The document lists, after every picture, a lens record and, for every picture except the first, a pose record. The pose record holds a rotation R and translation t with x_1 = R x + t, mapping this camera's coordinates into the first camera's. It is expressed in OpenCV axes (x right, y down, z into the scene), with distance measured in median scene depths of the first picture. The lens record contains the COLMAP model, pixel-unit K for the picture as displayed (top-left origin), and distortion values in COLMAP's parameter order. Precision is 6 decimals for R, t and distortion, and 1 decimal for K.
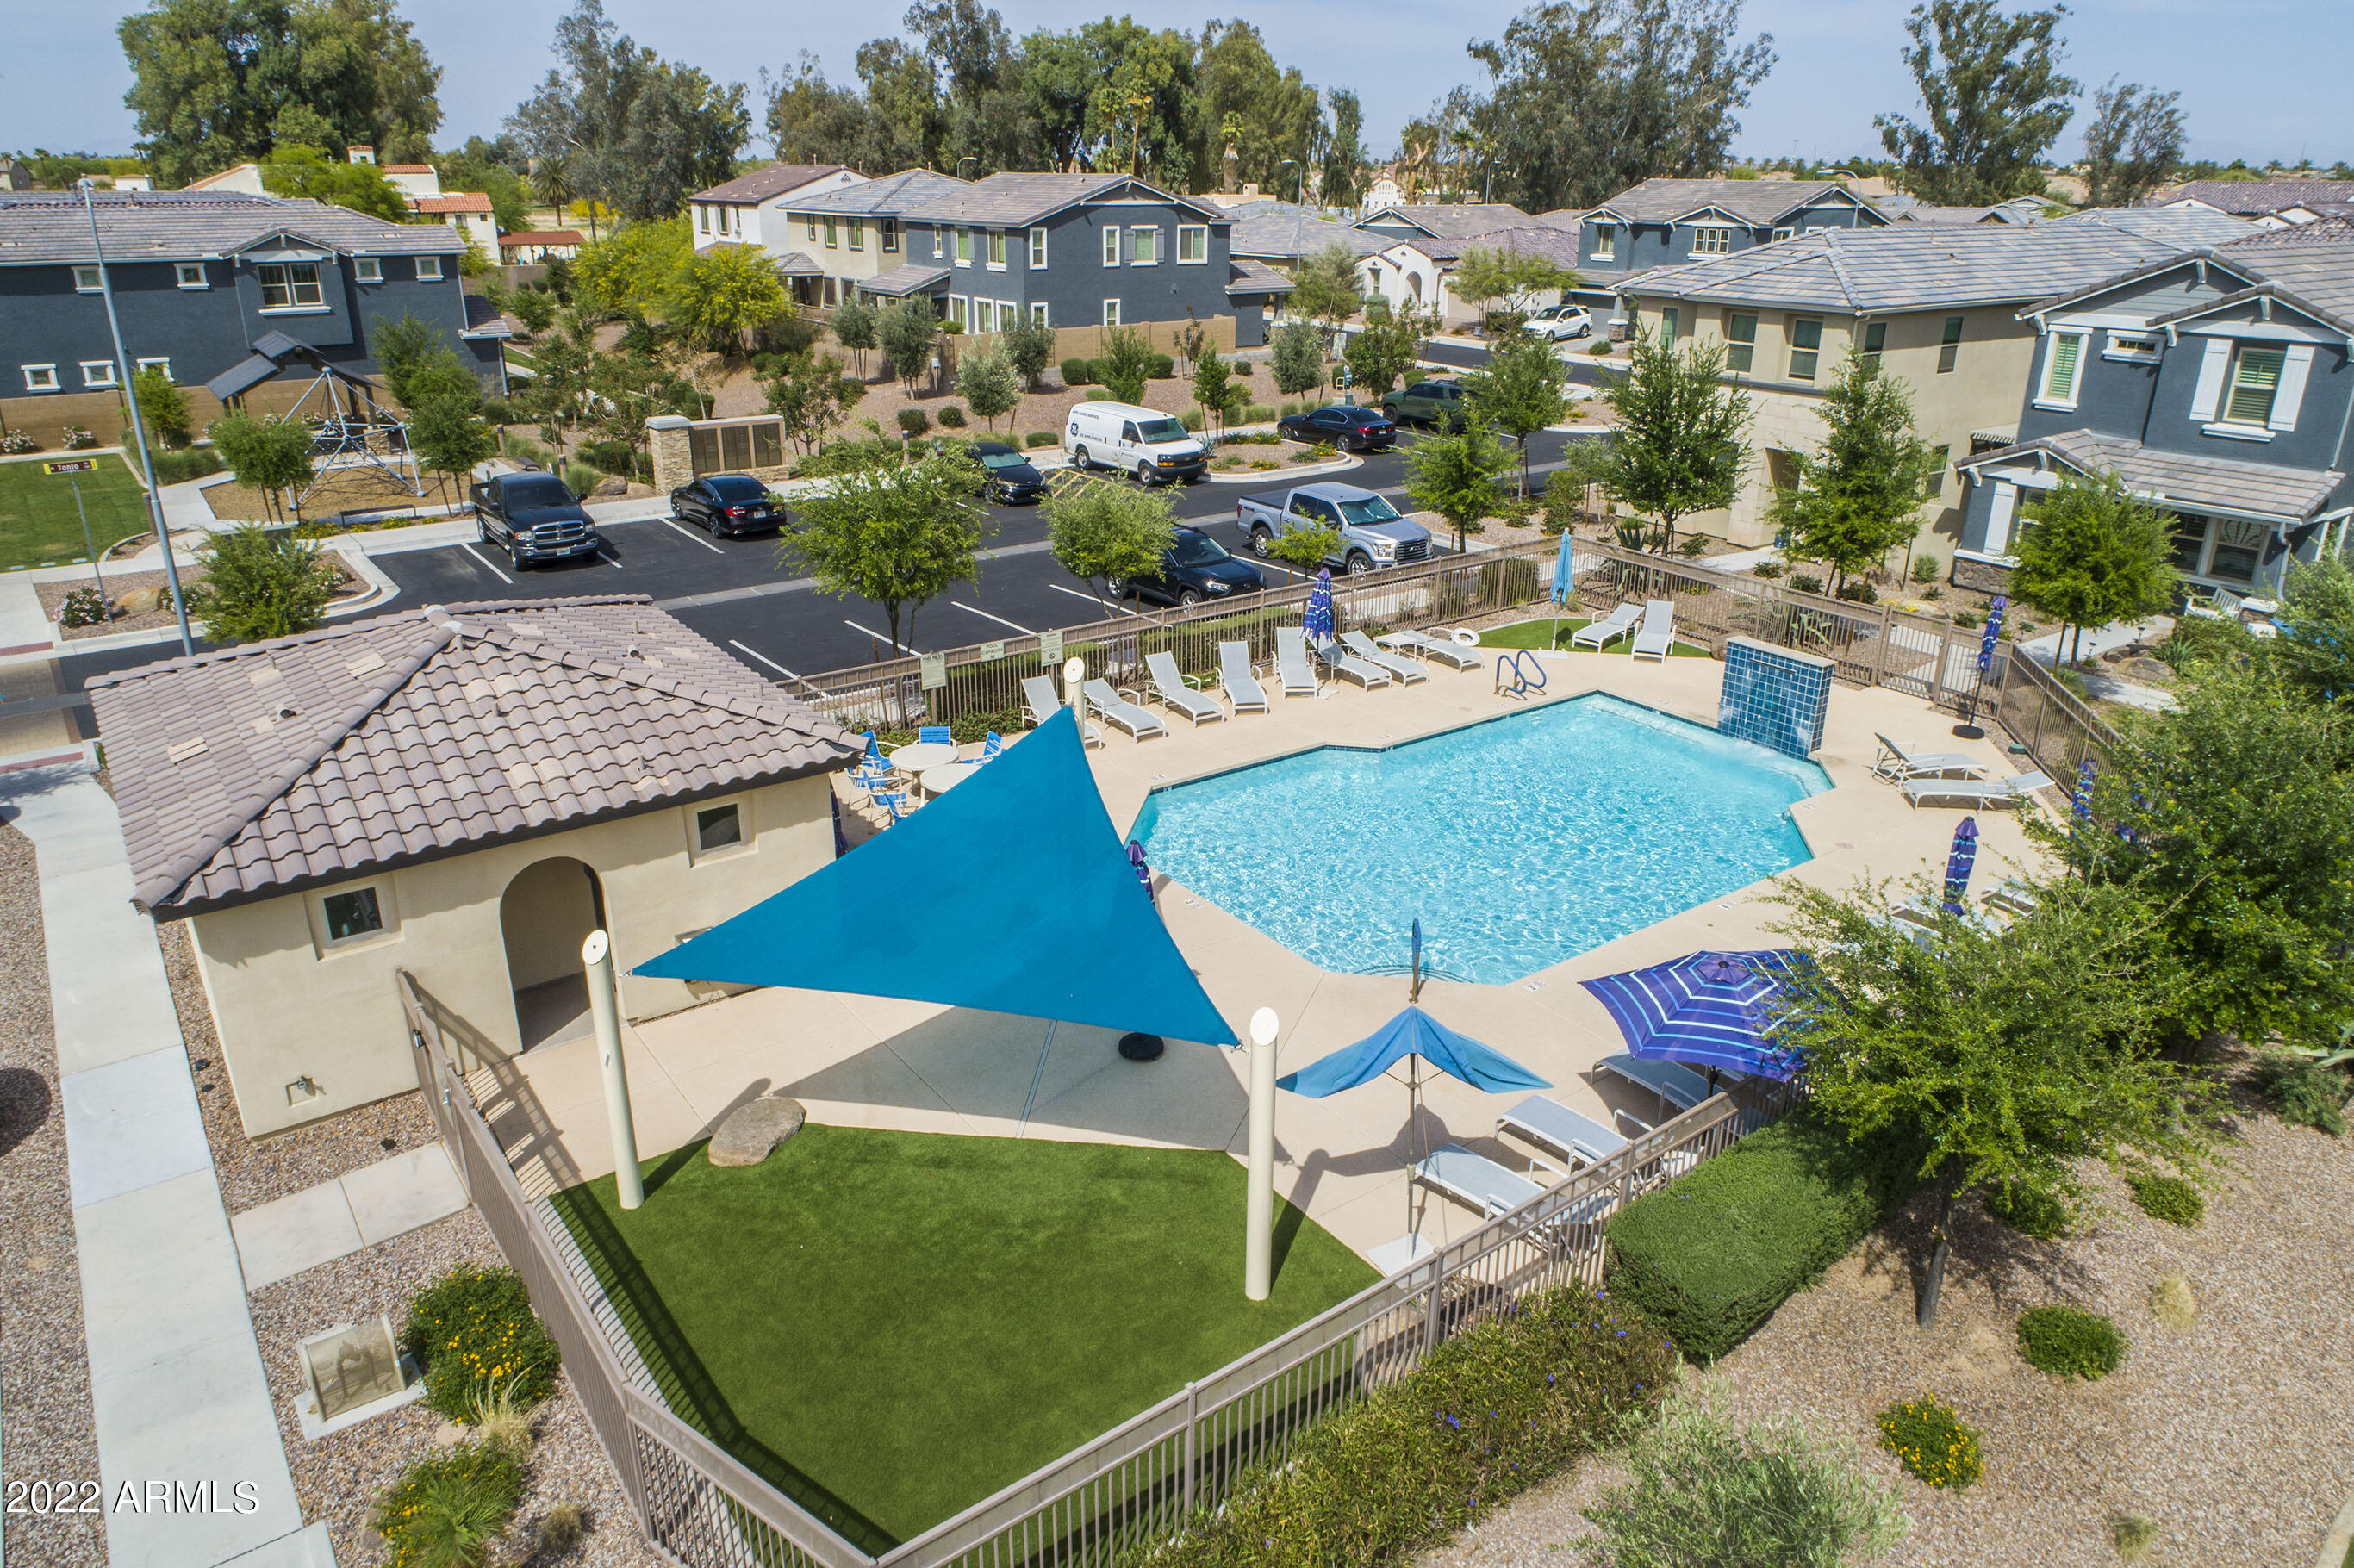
lens RADIAL K [[1562.0, 0, 1177.0], [0, 1562.0, 784.0], [0, 0, 1]] dist [-0.013822, 0.003019]
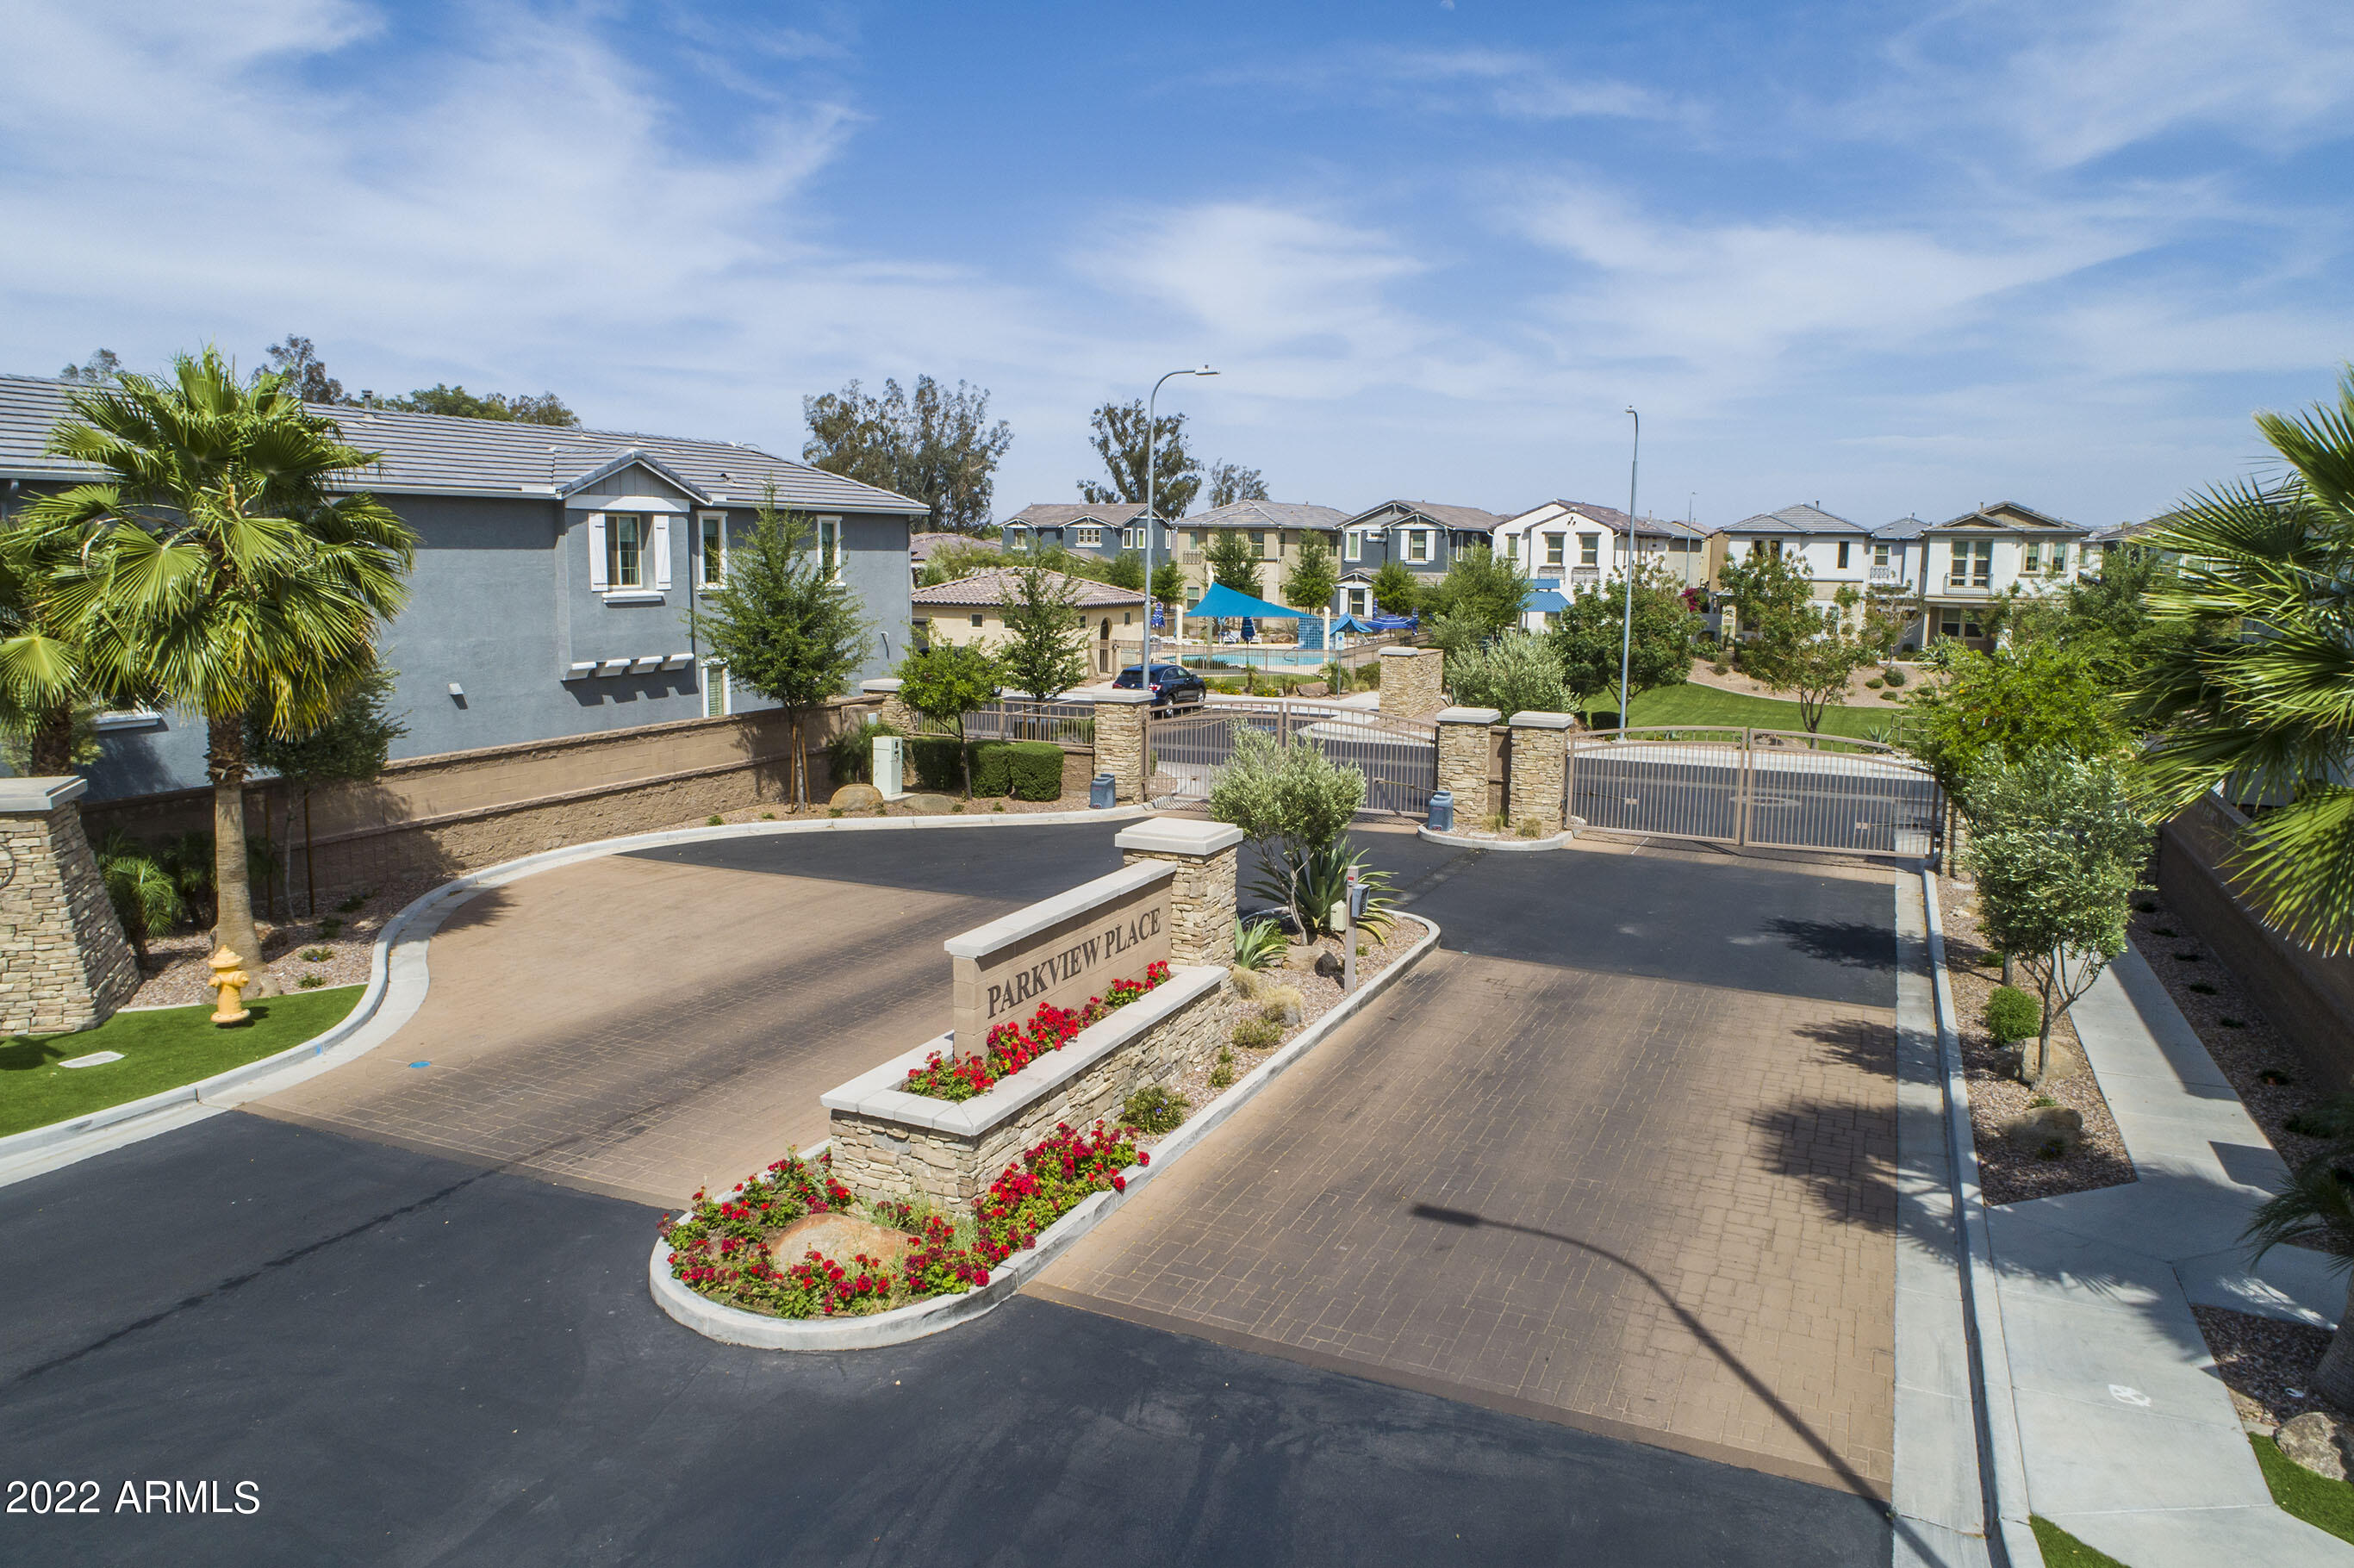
lens RADIAL K [[1562.0, 0, 1177.0], [0, 1562.0, 784.0], [0, 0, 1]] dist [-0.013822, 0.003019]
pose [[0.867447, -0.067697, 0.492903, -0.571528], [0.173606, 0.969616, -0.172355, 0.295665], [-0.466259, 0.235080, 0.852842, -0.568647]]
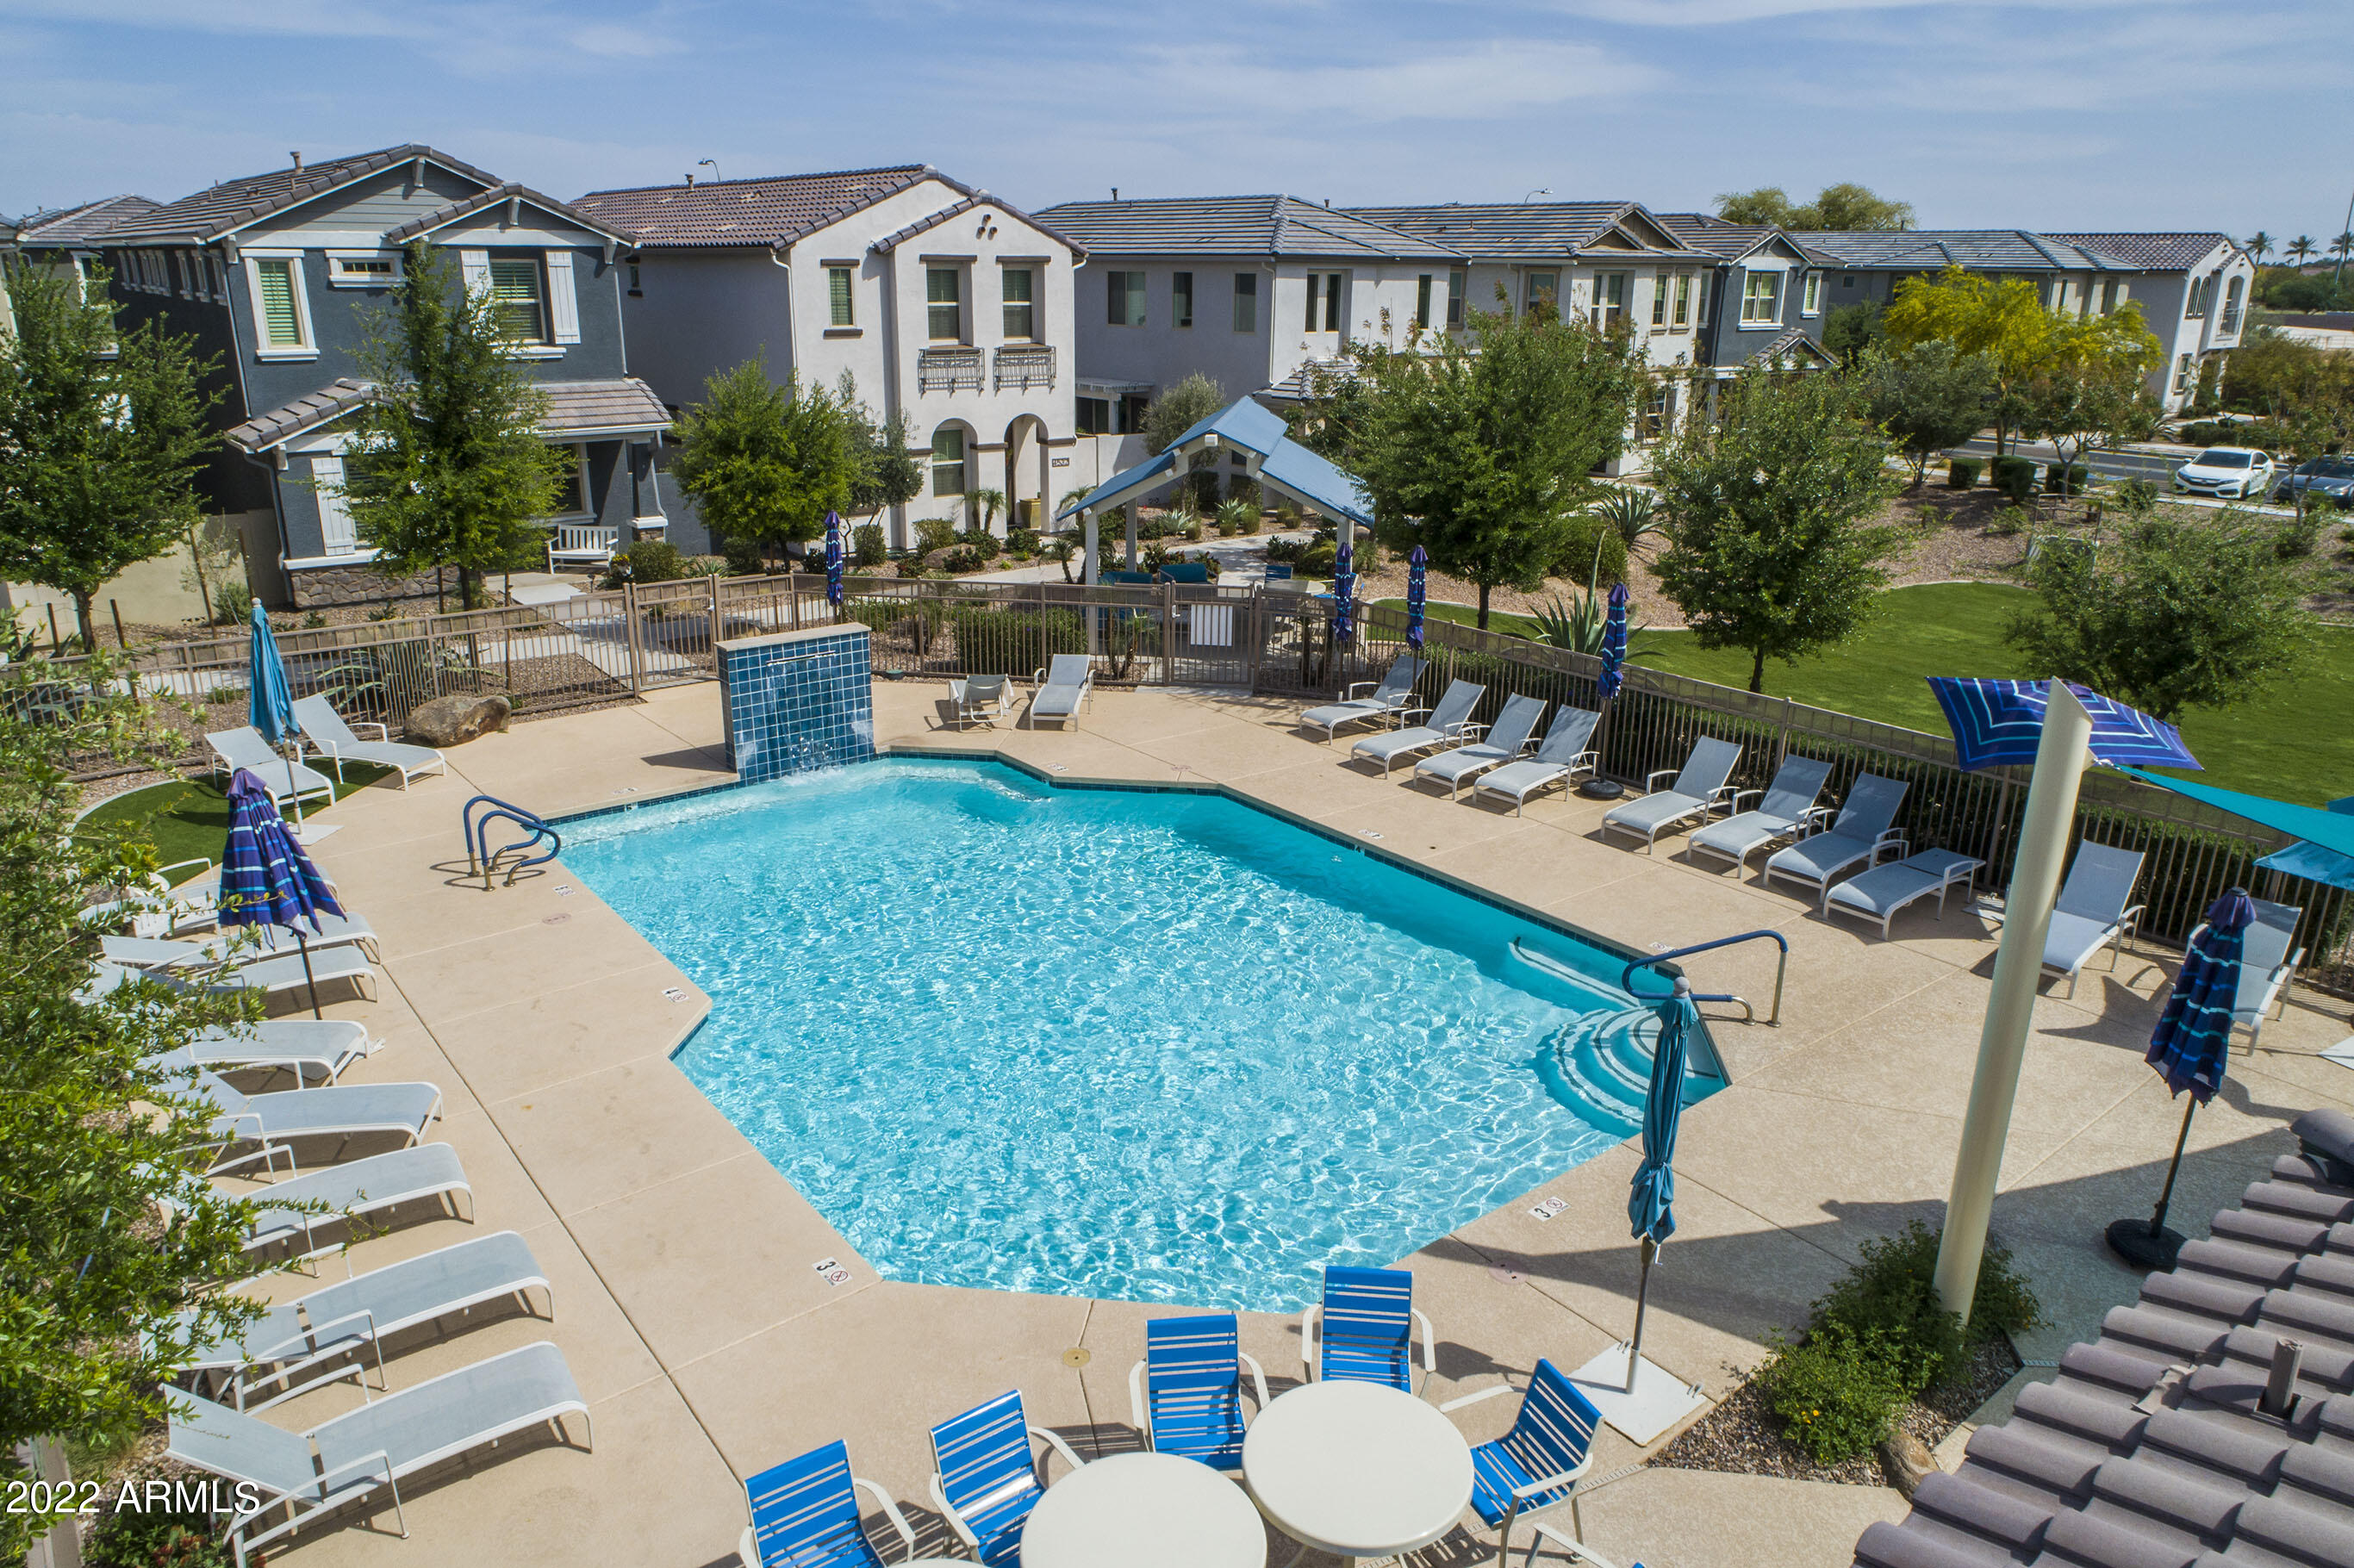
lens RADIAL K [[1562.0, 0, 1177.0], [0, 1562.0, 784.0], [0, 0, 1]] dist [-0.013822, 0.003019]
pose [[-0.032953, -0.319356, 0.947062, -0.136858], [0.358190, 0.880859, 0.309496, -0.080150], [-0.933067, 0.349427, 0.085363, 0.349273]]
